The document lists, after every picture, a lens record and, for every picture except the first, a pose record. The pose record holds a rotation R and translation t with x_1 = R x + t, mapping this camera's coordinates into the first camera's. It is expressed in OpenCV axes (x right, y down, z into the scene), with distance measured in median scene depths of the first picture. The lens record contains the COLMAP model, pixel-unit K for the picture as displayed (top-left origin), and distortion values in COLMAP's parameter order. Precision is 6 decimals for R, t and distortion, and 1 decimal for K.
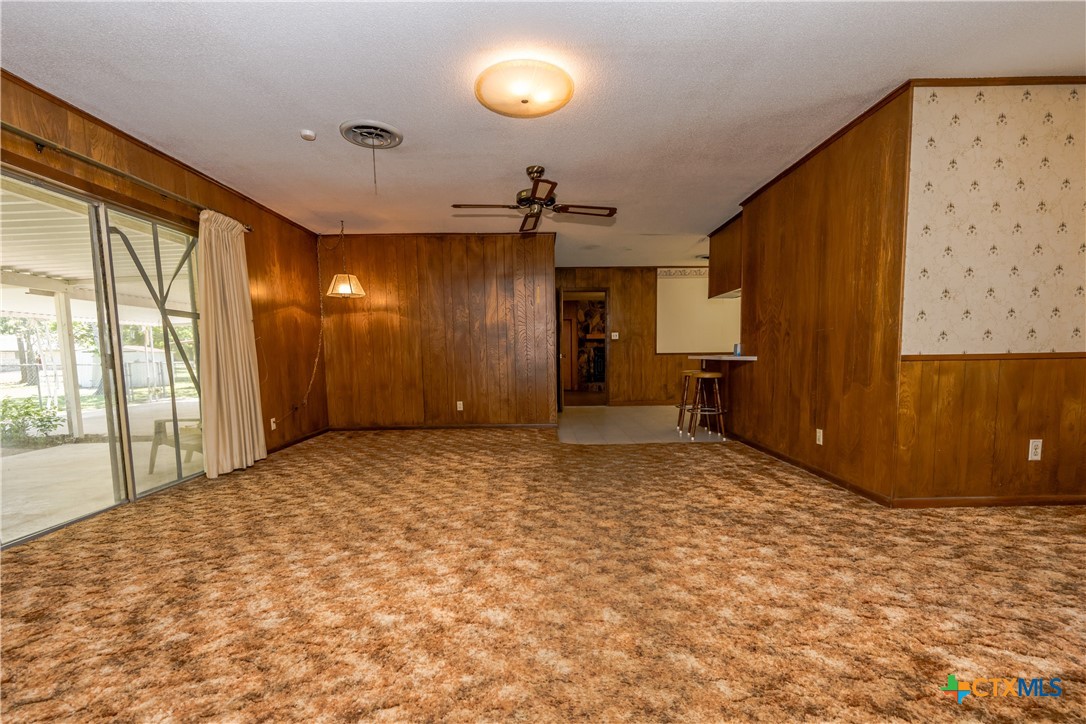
lens RADIAL K [[472.5, 0, 536.9], [0, 472.5, 395.9], [0, 0, 1]] dist [0.002352, 0.000240]
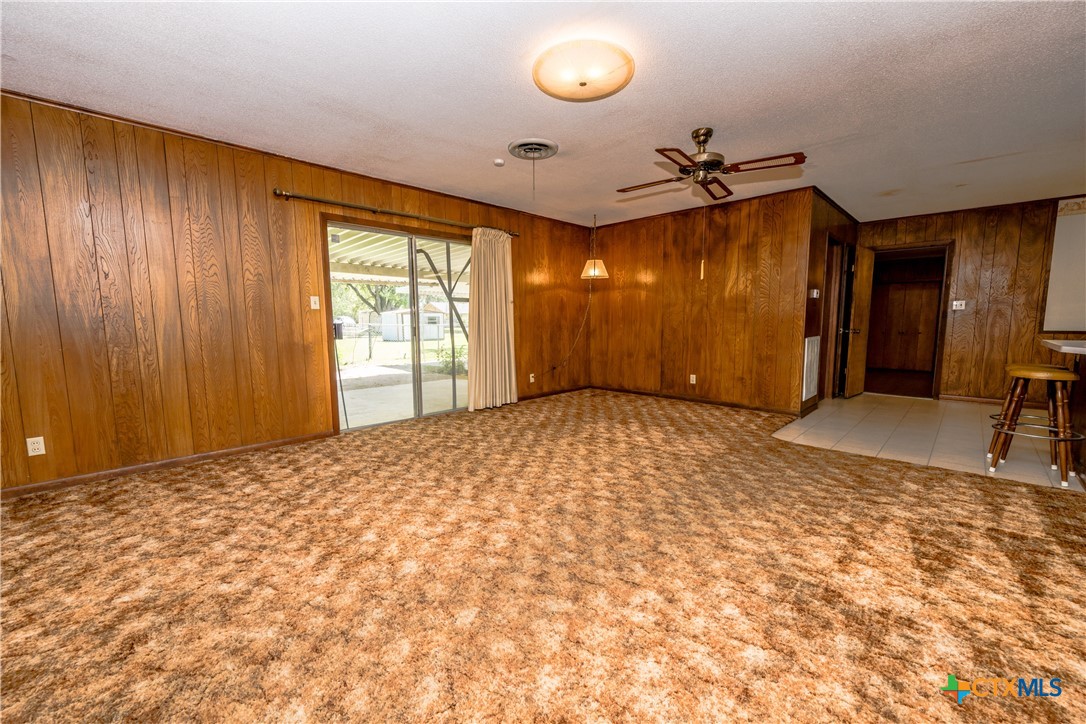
lens RADIAL K [[422.3, 0, 546.5], [0, 422.3, 365.7], [0, 0, 1]] dist [0.000993, -0.000464]
pose [[0.719241, 0.086549, -0.689348, 0.414446], [-0.070796, 0.996176, 0.051206, -0.056748], [0.691144, 0.011973, 0.722618, 0.231138]]
